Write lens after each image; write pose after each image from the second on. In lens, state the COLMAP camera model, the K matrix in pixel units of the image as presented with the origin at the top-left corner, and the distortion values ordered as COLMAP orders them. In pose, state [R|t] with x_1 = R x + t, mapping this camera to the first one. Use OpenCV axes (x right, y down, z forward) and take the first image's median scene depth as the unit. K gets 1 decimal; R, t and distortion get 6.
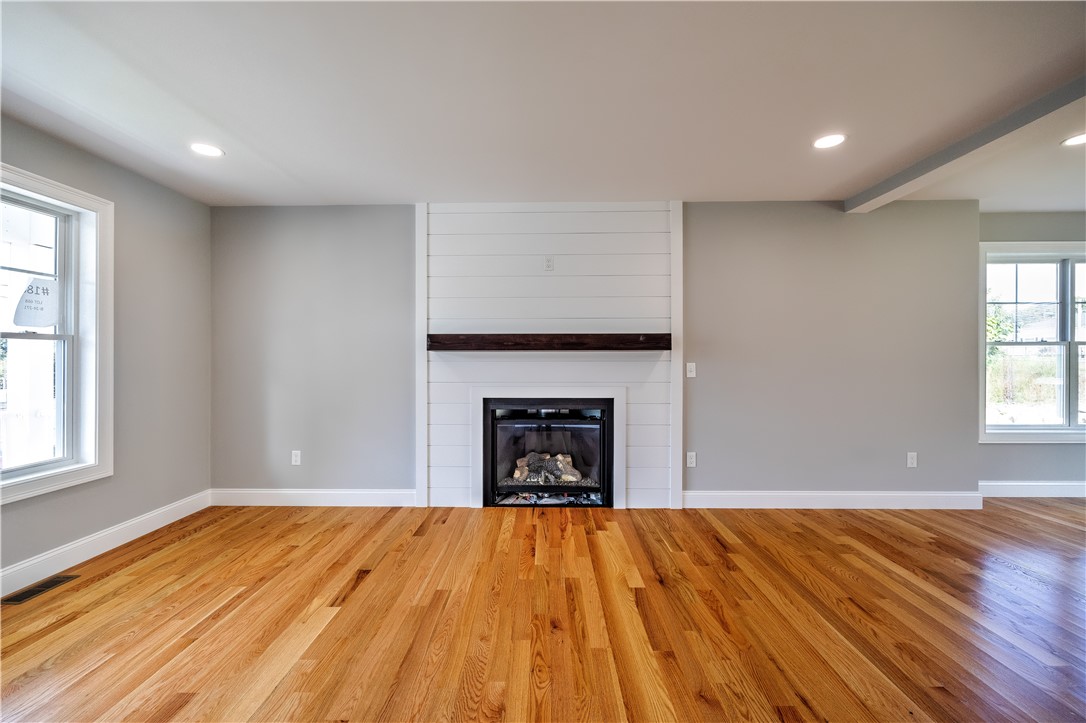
lens RADIAL K [[400.5, 0, 540.3], [0, 400.5, 360.0], [0, 0, 1]] dist [0.000029, -0.000002]
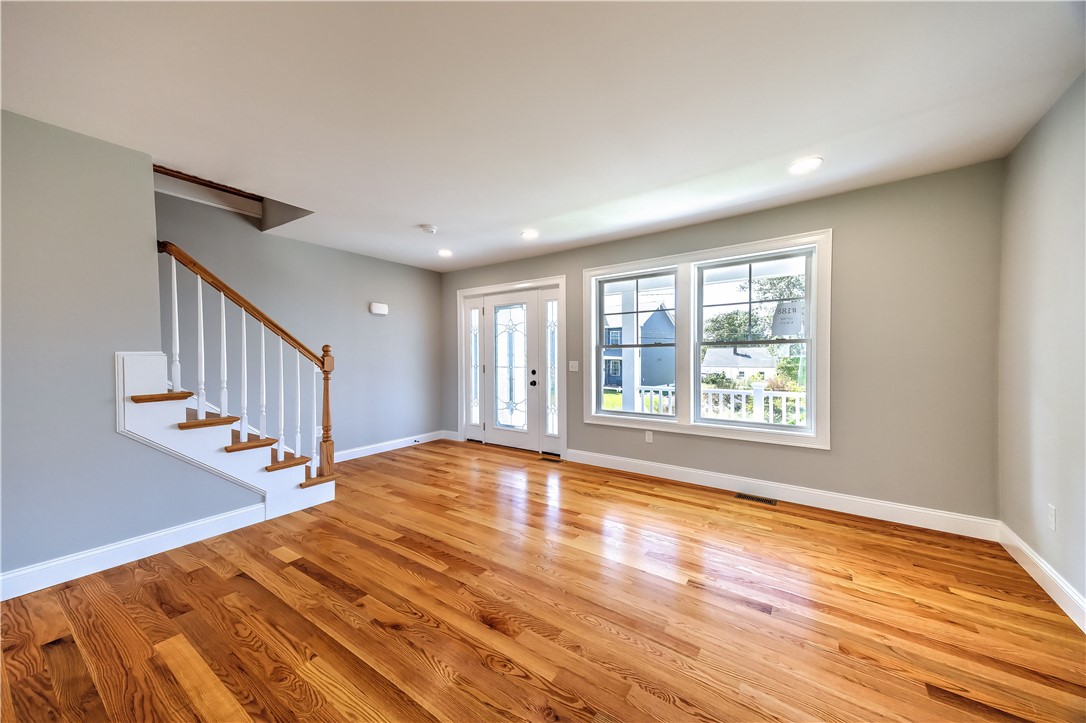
lens RADIAL K [[400.5, 0, 540.3], [0, 400.5, 360.0], [0, 0, 1]] dist [0.000029, -0.000002]
pose [[-0.568414, 0.001171, -0.822742, 0.454112], [-0.001159, 0.999997, 0.002224, 0.007833], [0.822742, 0.002217, -0.568411, 0.963909]]
